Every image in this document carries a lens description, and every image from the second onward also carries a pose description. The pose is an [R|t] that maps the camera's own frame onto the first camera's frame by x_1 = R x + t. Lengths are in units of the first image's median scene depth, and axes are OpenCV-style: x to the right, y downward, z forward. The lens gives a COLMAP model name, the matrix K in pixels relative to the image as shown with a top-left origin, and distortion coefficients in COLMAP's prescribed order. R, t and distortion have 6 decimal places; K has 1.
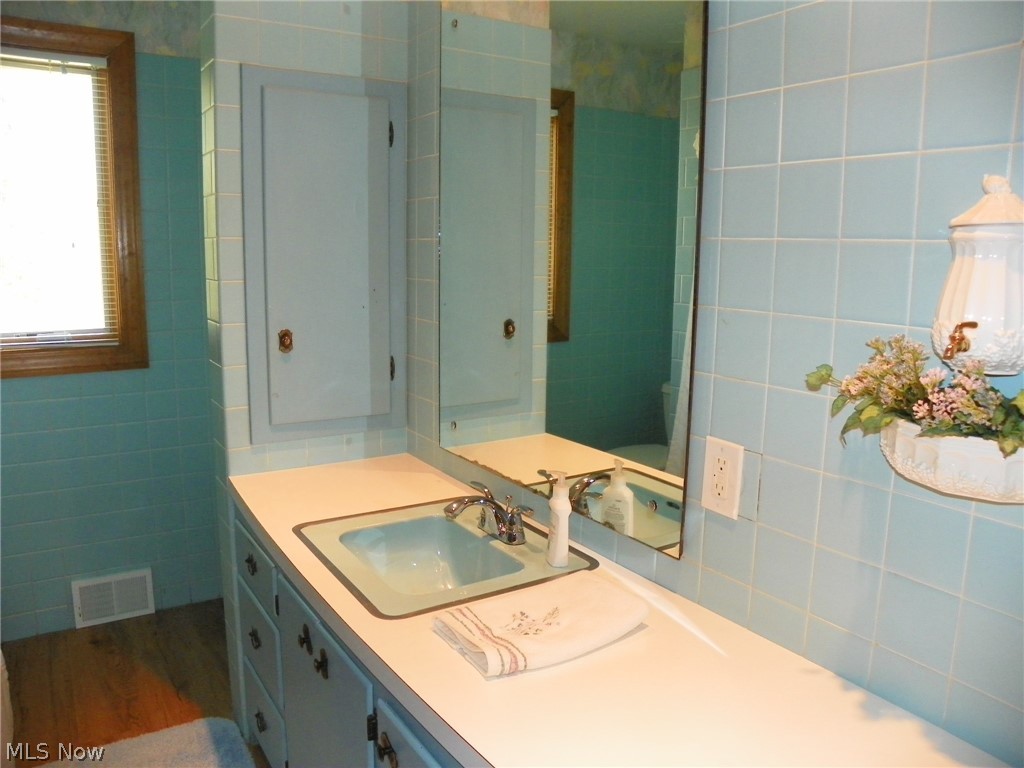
lens RADIAL K [[779.2, 0, 510.3], [0, 779.2, 381.4], [0, 0, 1]] dist [-0.094987, 0.008893]
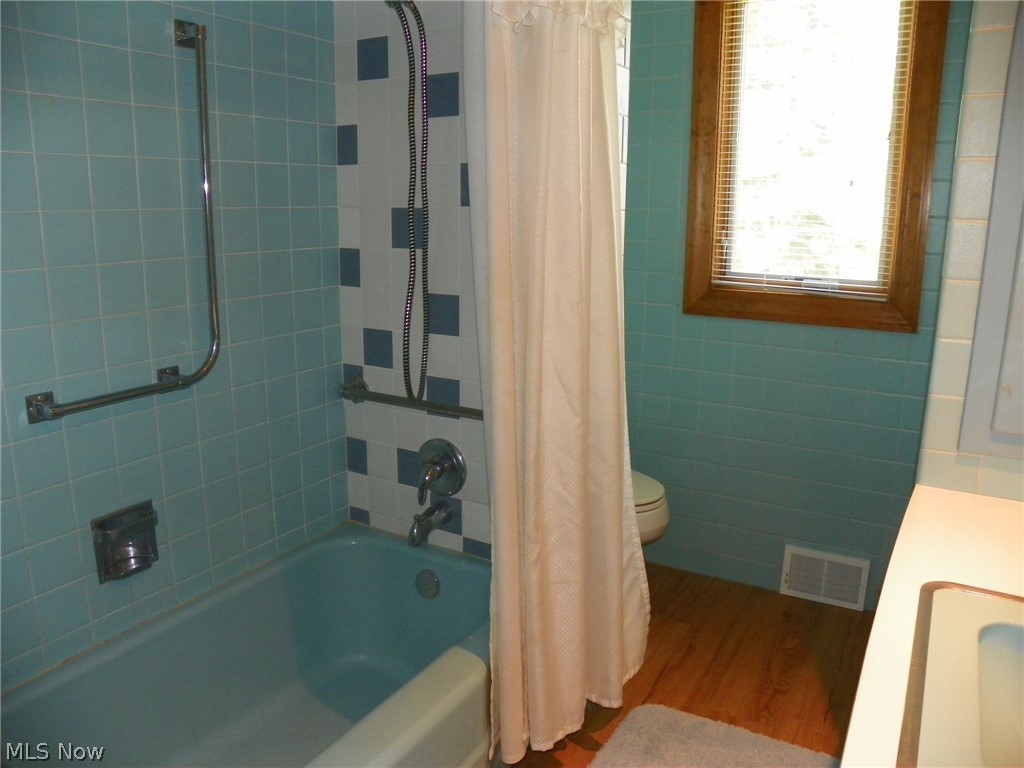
lens RADIAL K [[779.2, 0, 512.5], [0, 779.2, 385.8], [0, 0, 1]] dist [-0.094987, 0.008893]
pose [[0.458254, 0.193895, -0.867415, 0.056494], [-0.154469, 0.978438, 0.137106, -0.007491], [0.875296, 0.071159, 0.478324, 0.226257]]
